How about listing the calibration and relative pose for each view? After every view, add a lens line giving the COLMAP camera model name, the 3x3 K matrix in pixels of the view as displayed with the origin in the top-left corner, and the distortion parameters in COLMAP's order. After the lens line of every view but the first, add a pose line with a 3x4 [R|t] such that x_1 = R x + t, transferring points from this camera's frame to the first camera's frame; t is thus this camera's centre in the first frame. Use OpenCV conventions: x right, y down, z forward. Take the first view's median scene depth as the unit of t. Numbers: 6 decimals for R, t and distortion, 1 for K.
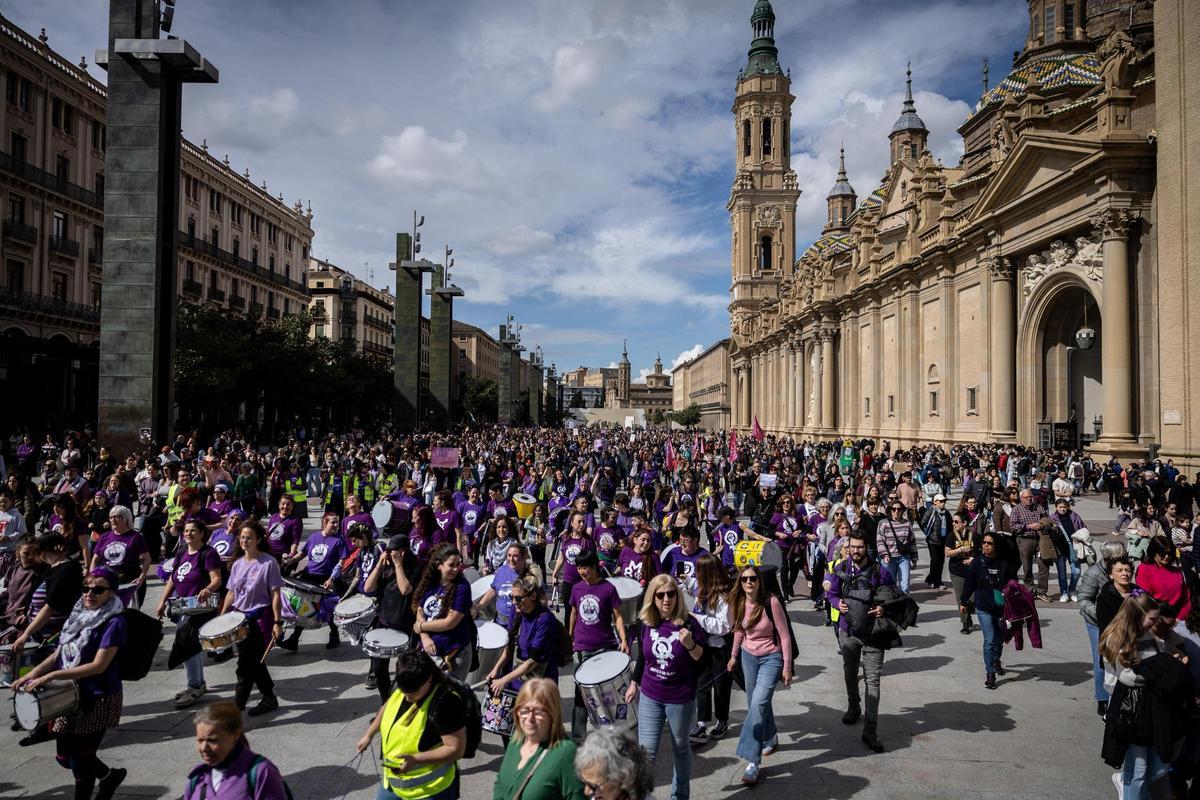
lens RADIAL K [[828.8, 0, 599.2], [0, 828.8, 400.7], [0, 0, 1]] dist [0.009907, -0.008108]
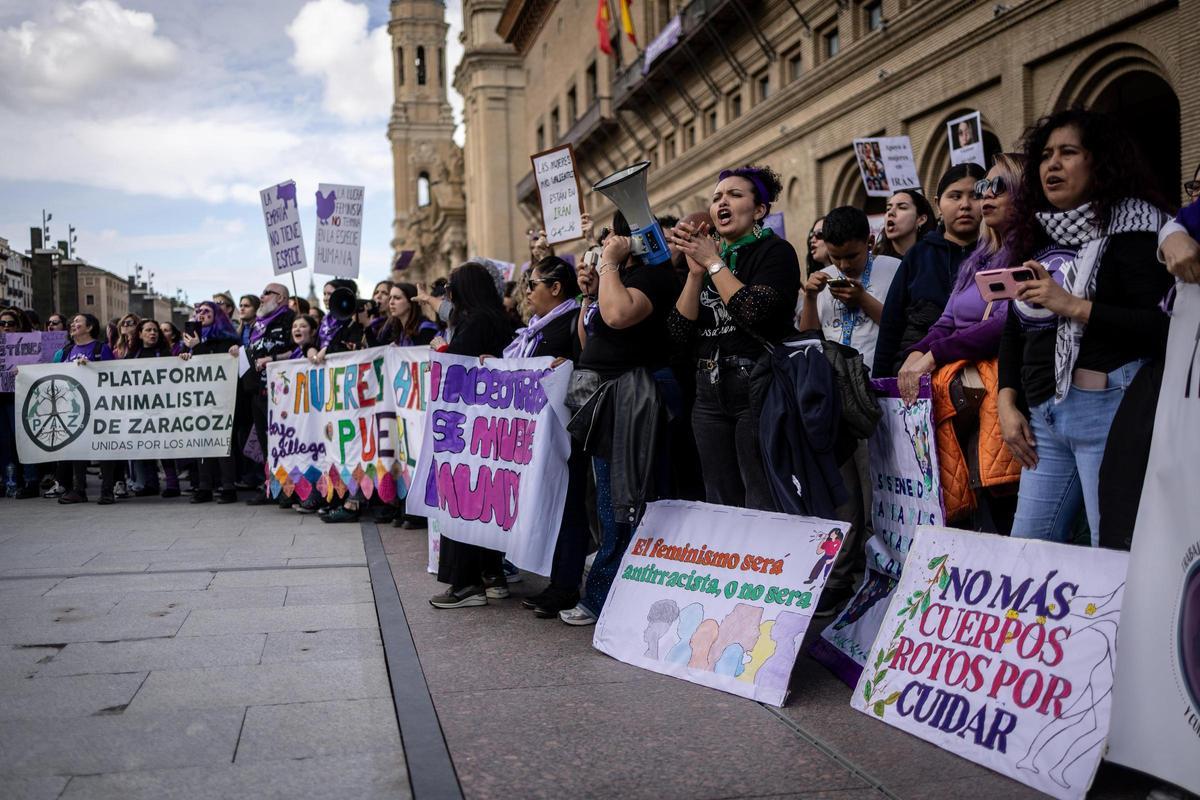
lens RADIAL K [[1231.0, 0, 609.7], [0, 1231.0, 391.3], [0, 0, 1]] dist [0.031263, 0.000000]
pose [[0.973032, -0.037769, 0.227556, 0.075410], [0.028707, 0.998662, 0.043002, 0.000527], [-0.228876, -0.035310, 0.972815, -0.440802]]
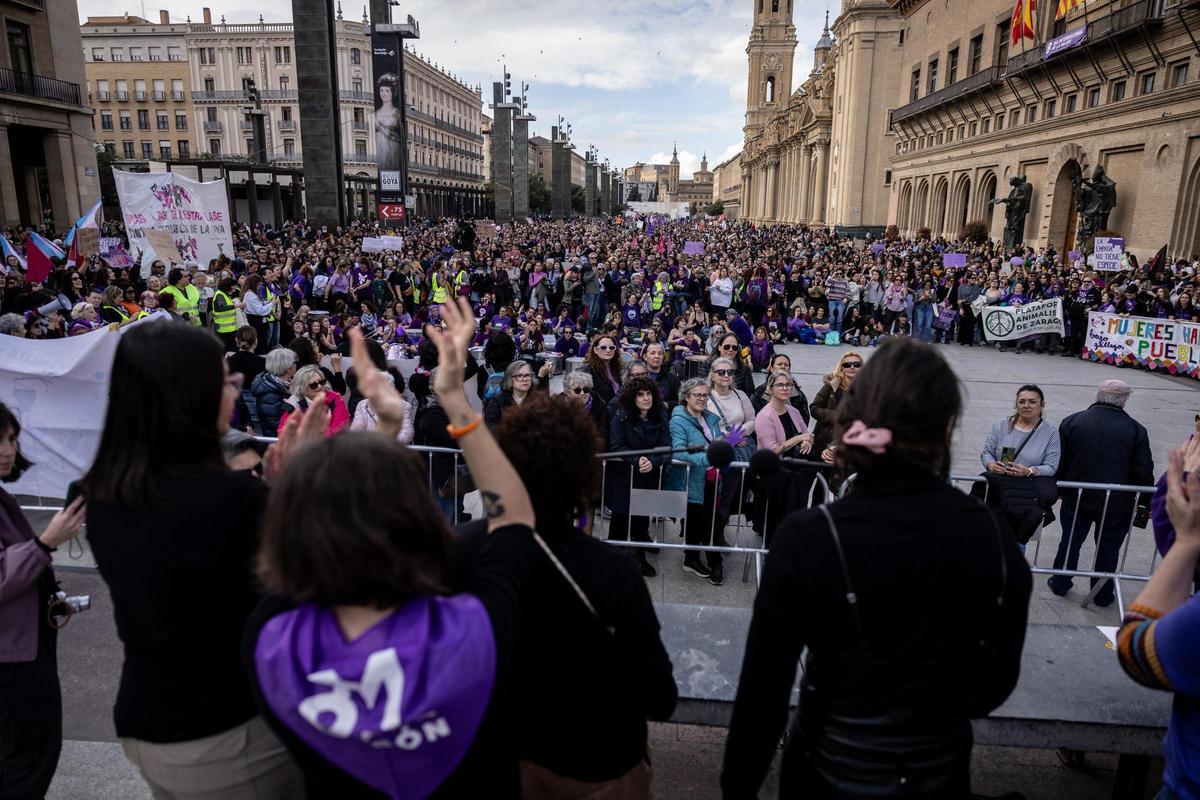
lens RADIAL K [[828.8, 0, 595.6], [0, 828.8, 400.1], [0, 0, 1]] dist [0.009907, -0.008108]
pose [[0.997395, 0.015290, -0.070497, 0.014108], [0.002511, 0.969329, 0.245754, -0.014900], [0.072092, -0.245291, 0.966765, -0.493208]]
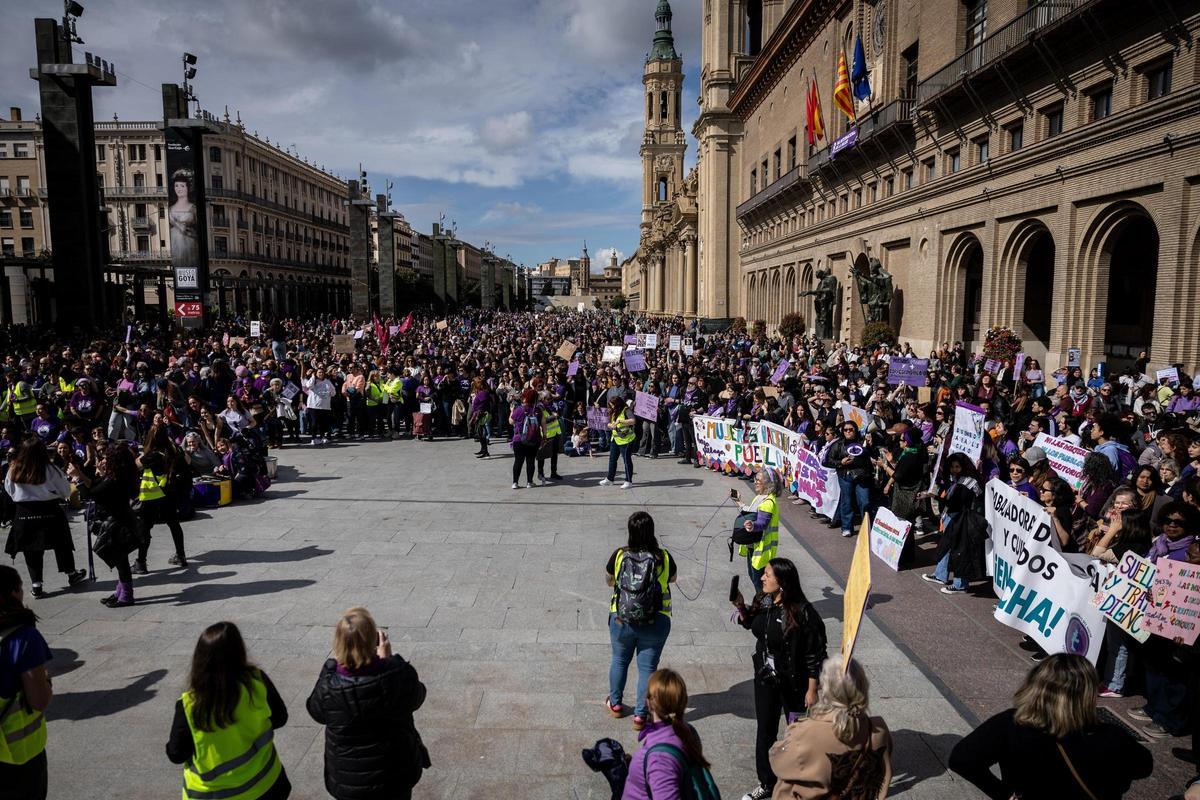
lens RADIAL K [[828.8, 0, 602.5], [0, 828.8, 397.2], [0, 0, 1]] dist [0.009907, -0.008108]
pose [[0.999689, -0.013232, 0.021161, 0.058659], [0.010245, 0.990724, 0.135505, -0.014772], [-0.022758, -0.135246, 0.990551, -0.478037]]
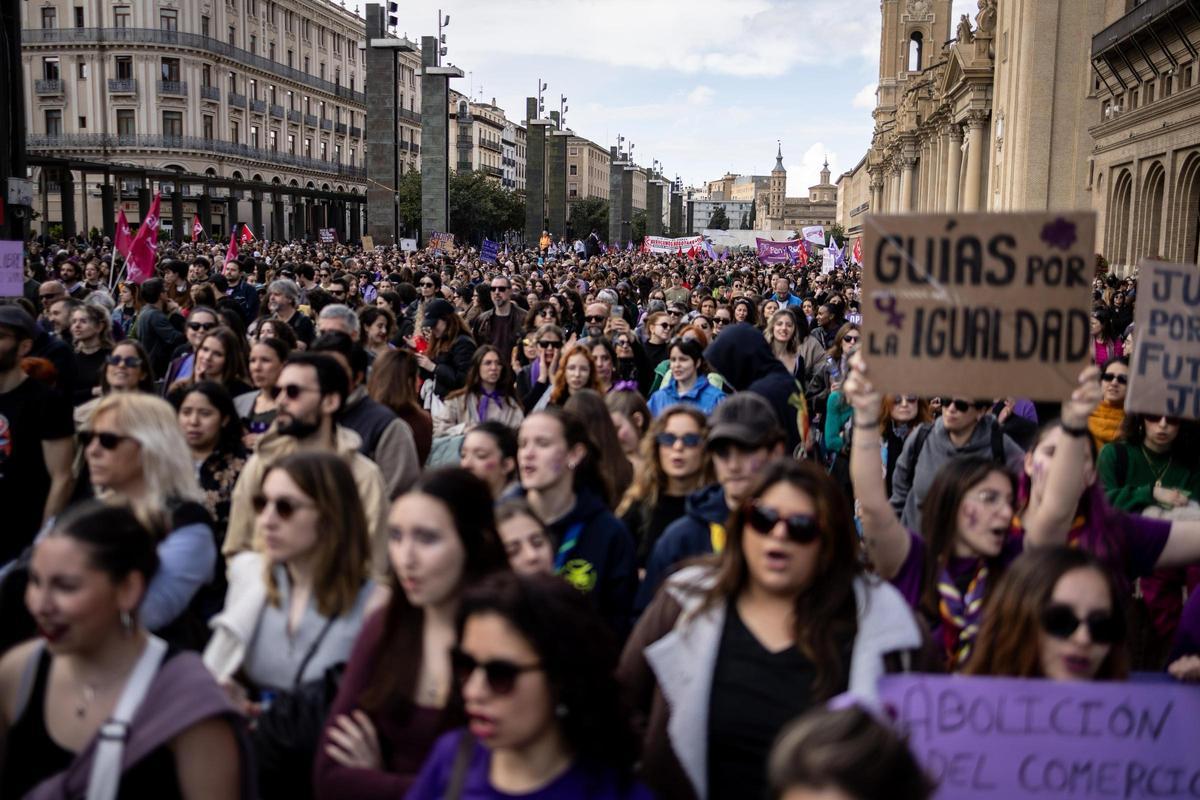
lens RADIAL K [[1231.0, 0, 596.4], [0, 1231.0, 394.9], [0, 0, 1]] dist [0.031263, 0.000000]
pose [[0.989968, 0.021053, -0.139714, 0.057362], [-0.000855, 0.989712, 0.143074, -0.005533], [0.141289, -0.141519, 0.979801, -0.372419]]
